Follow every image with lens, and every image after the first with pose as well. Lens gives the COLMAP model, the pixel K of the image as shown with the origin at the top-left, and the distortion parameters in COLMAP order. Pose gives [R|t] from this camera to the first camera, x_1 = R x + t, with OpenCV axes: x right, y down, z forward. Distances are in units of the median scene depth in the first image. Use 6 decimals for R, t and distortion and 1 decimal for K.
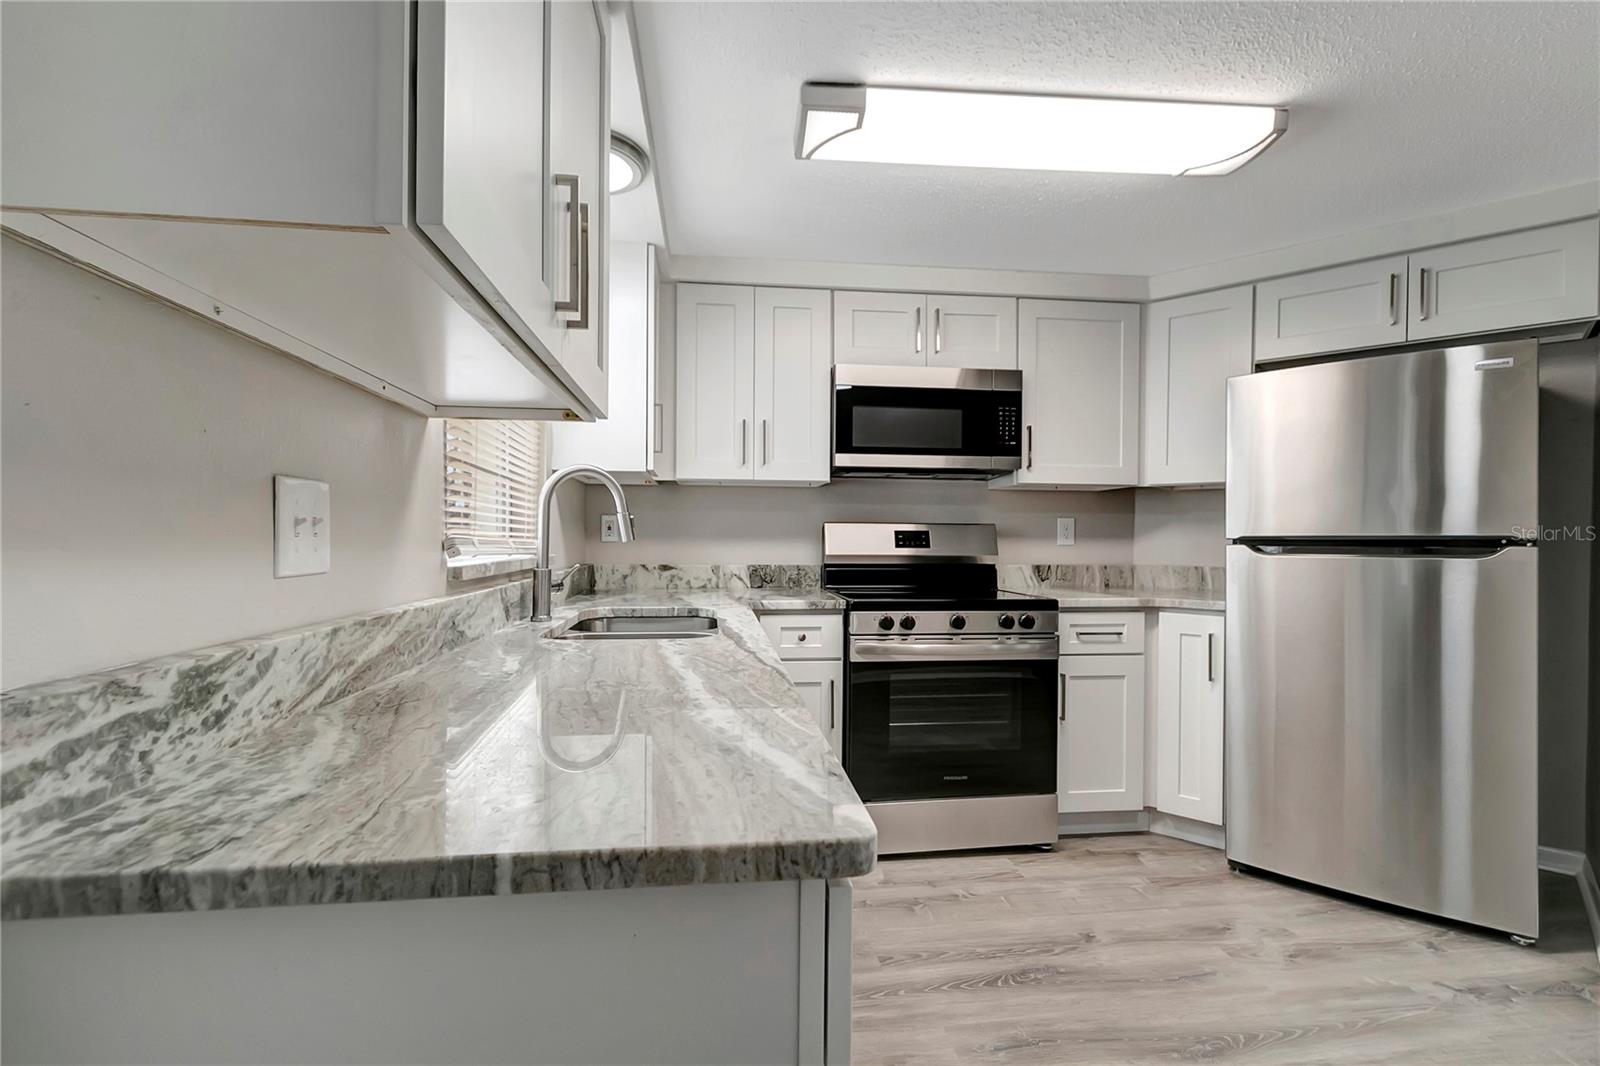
lens RADIAL K [[743.0, 0, 800.1], [0, 743.0, 541.2], [0, 0, 1]] dist [0.000662, -0.000089]
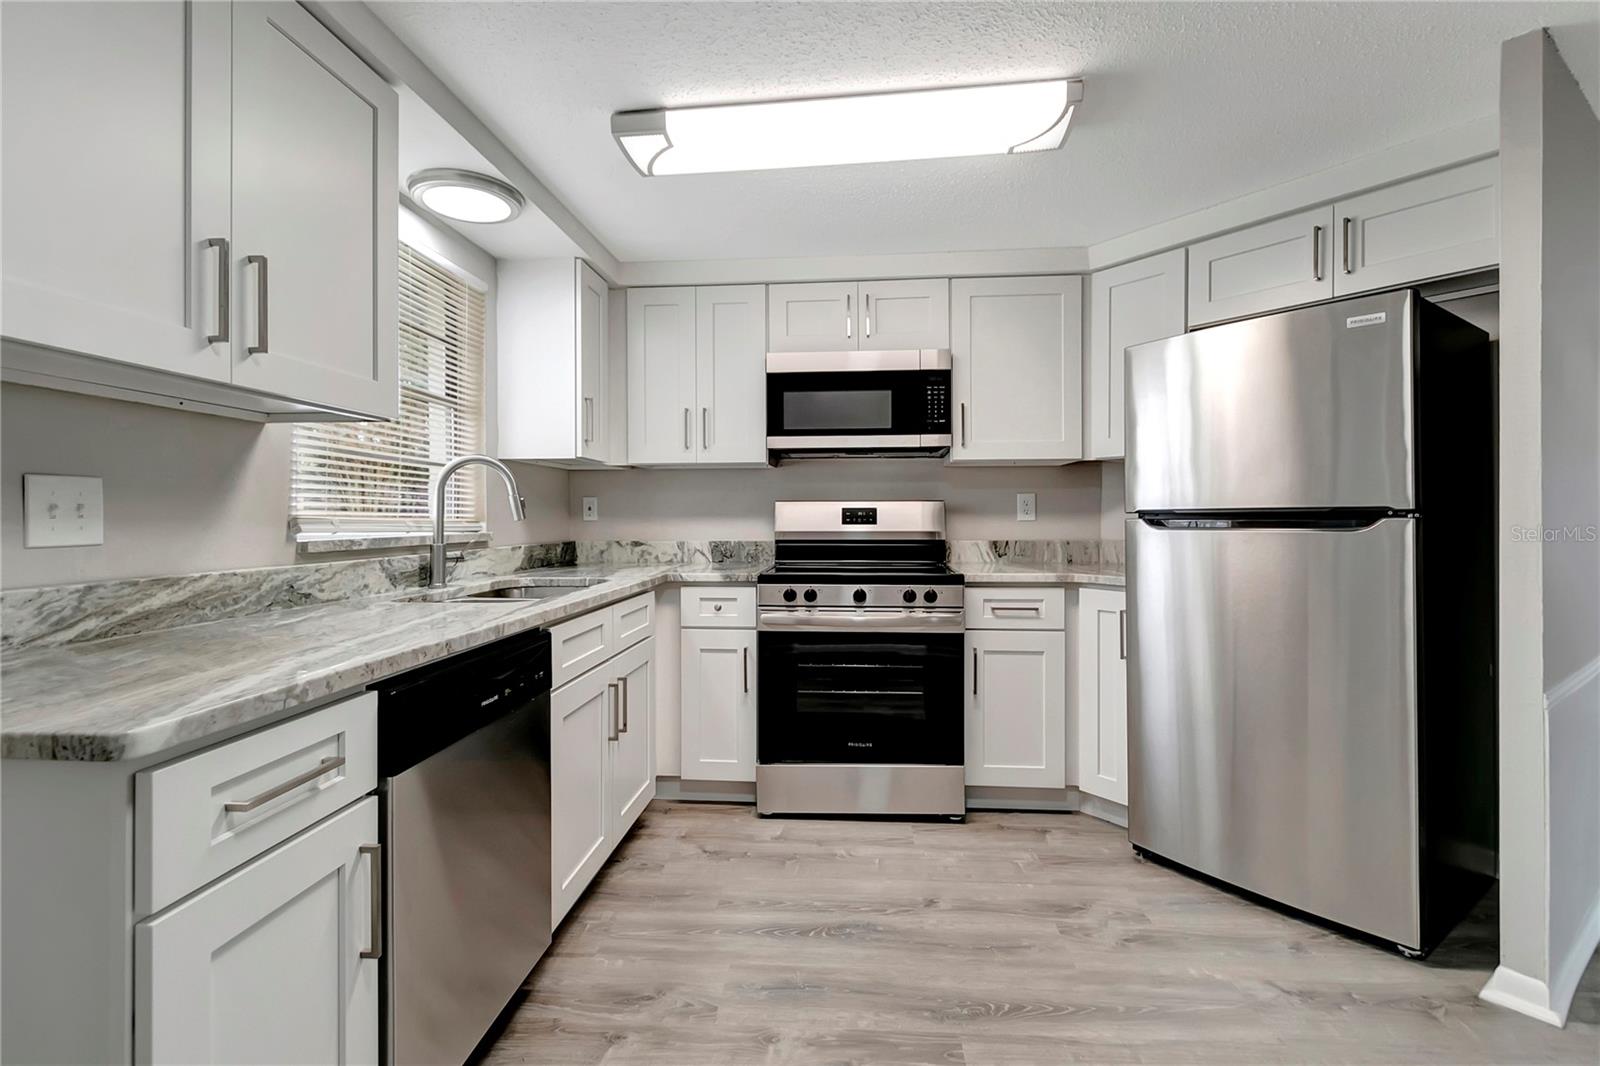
lens RADIAL K [[723.5, 0, 800.9], [0, 723.5, 516.6], [0, 0, 1]] dist [0.000676, -0.000203]
pose [[0.980215, -0.008817, -0.197740, 0.325767], [0.007985, 0.999956, -0.005004, 0.002823], [0.197776, 0.003326, 0.980242, -0.012871]]
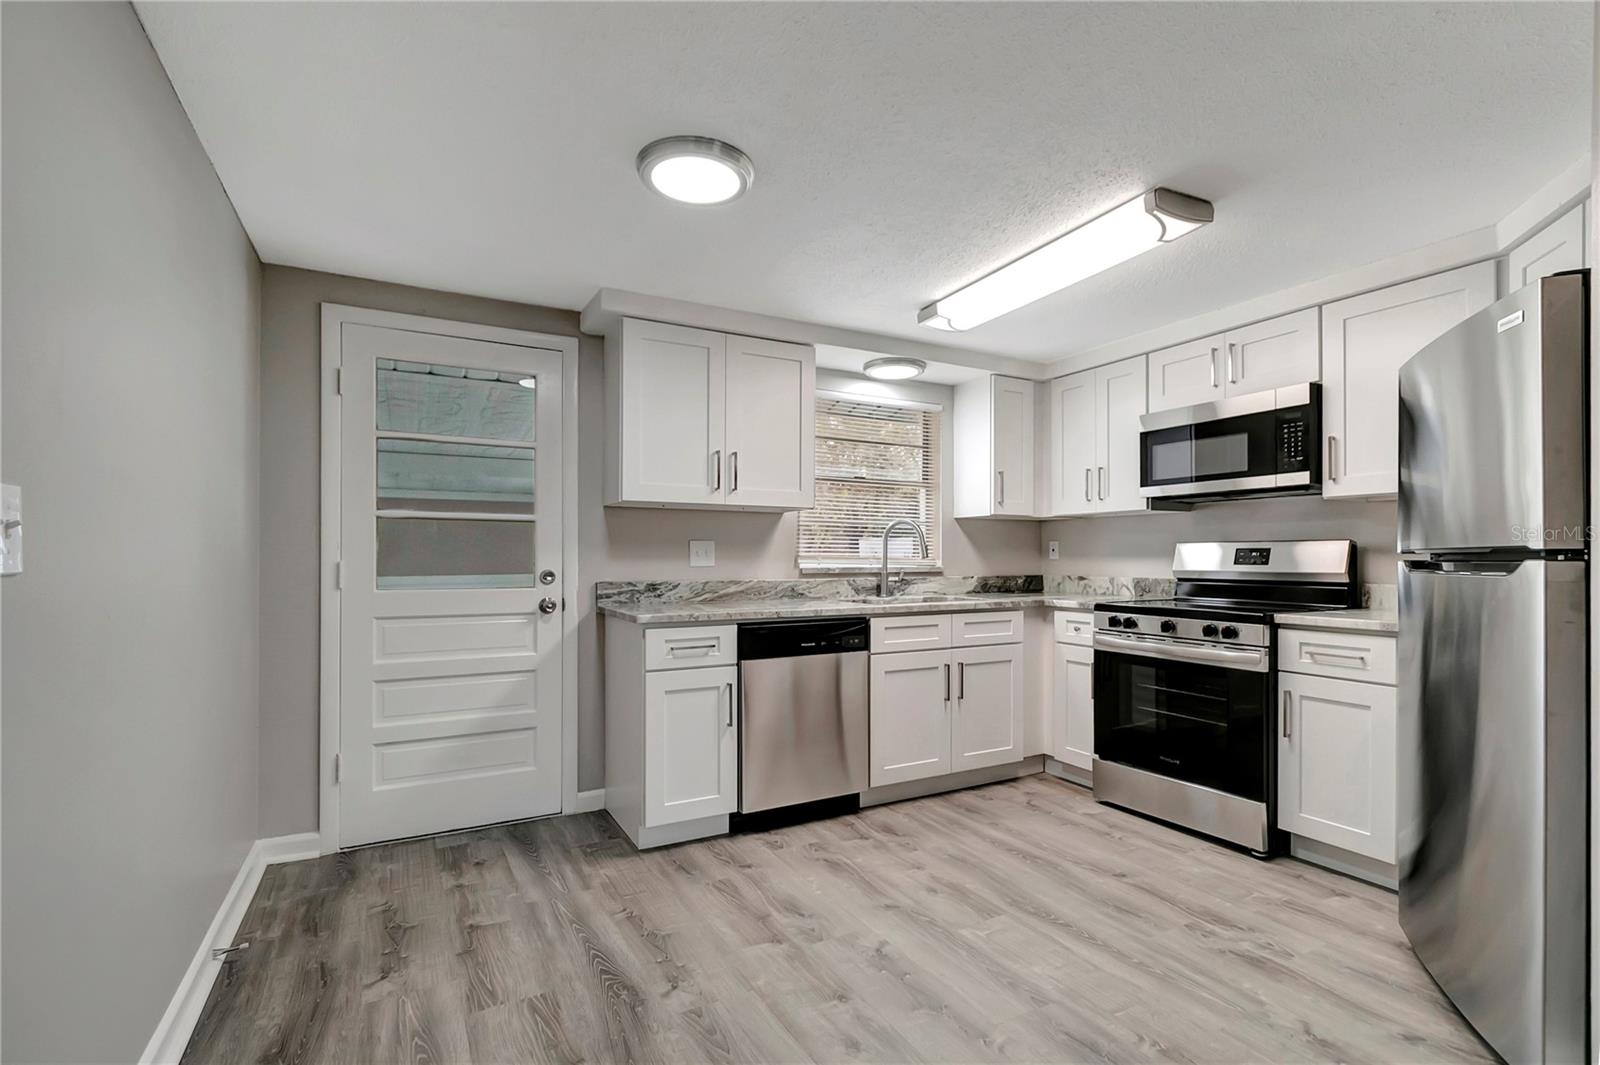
lens RADIAL K [[724.7, 0, 827.4], [0, 724.7, 554.1], [0, 0, 1]] dist [-0.000465, -0.000126]
pose [[0.391827, -0.008460, -0.920000, 1.032212], [-0.001621, 0.999950, -0.009886, 0.005928], [0.920037, 0.005364, 0.391794, 0.053286]]
